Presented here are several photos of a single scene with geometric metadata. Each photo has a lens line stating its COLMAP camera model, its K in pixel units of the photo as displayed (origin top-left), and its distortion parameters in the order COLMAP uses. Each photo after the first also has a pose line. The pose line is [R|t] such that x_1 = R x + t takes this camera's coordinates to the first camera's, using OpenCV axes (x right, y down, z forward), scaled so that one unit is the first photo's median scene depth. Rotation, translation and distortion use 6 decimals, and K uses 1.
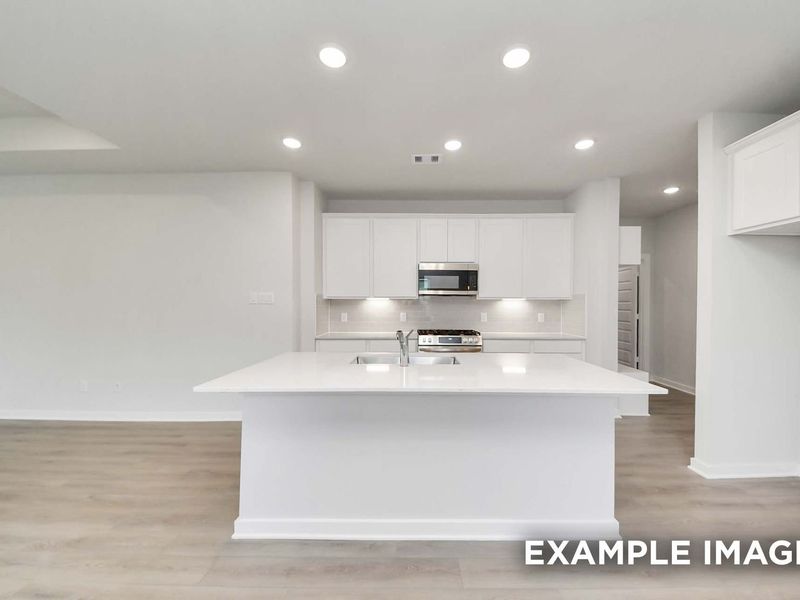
lens RADIAL K [[336.1, 0, 400.0], [0, 336.1, 300.0], [0, 0, 1]] dist [0.025150, -0.000293]
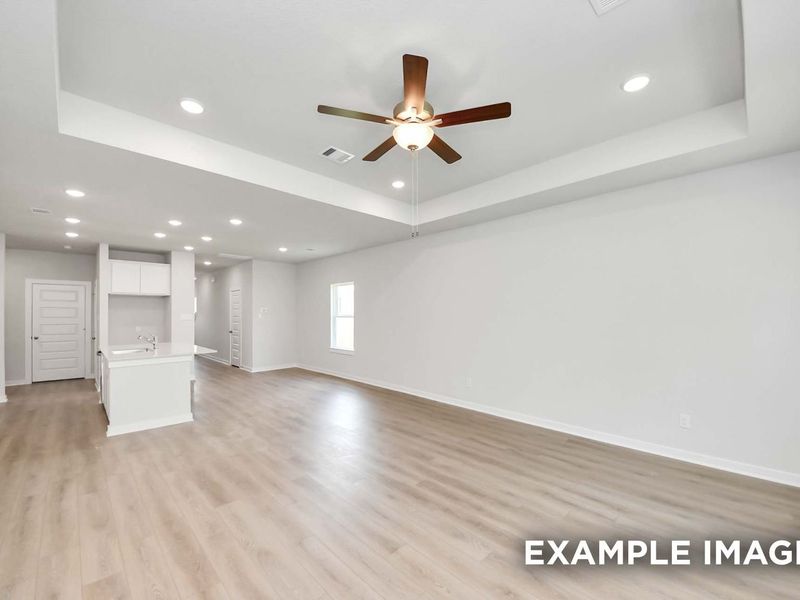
lens RADIAL K [[336.2, 0, 401.4], [0, 336.2, 315.6], [0, 0, 1]] dist [0.026906, -0.000082]
pose [[-0.703074, -0.004878, 0.711100, -1.404070], [-0.003445, 0.999988, 0.003453, -0.022954], [-0.711109, -0.000022, -0.703082, 0.728647]]
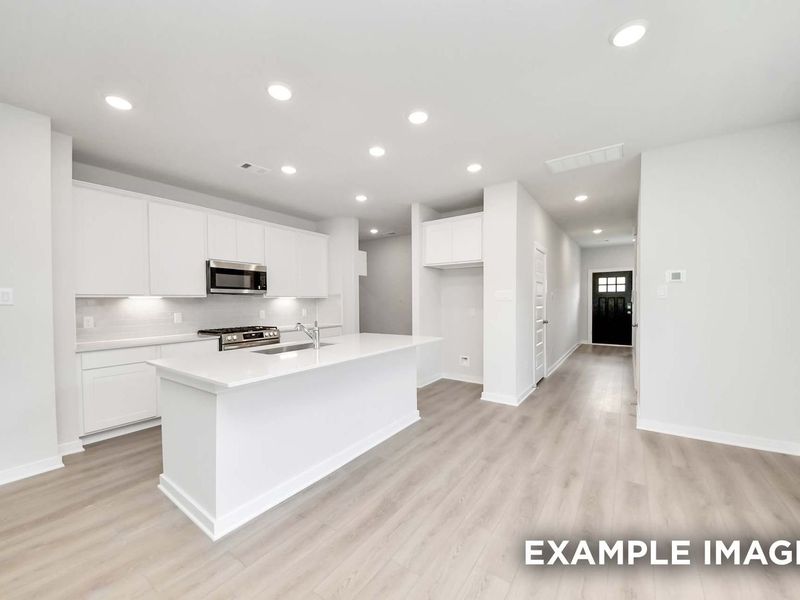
lens RADIAL K [[321.2, 0, 400.5], [0, 321.2, 306.4], [0, 0, 1]] dist [0.039701, -0.000050]
pose [[0.571077, -0.024592, 0.820528, -0.407077], [0.003992, 0.999623, 0.027181, -0.001164], [-0.820887, -0.012247, 0.570959, 0.010708]]
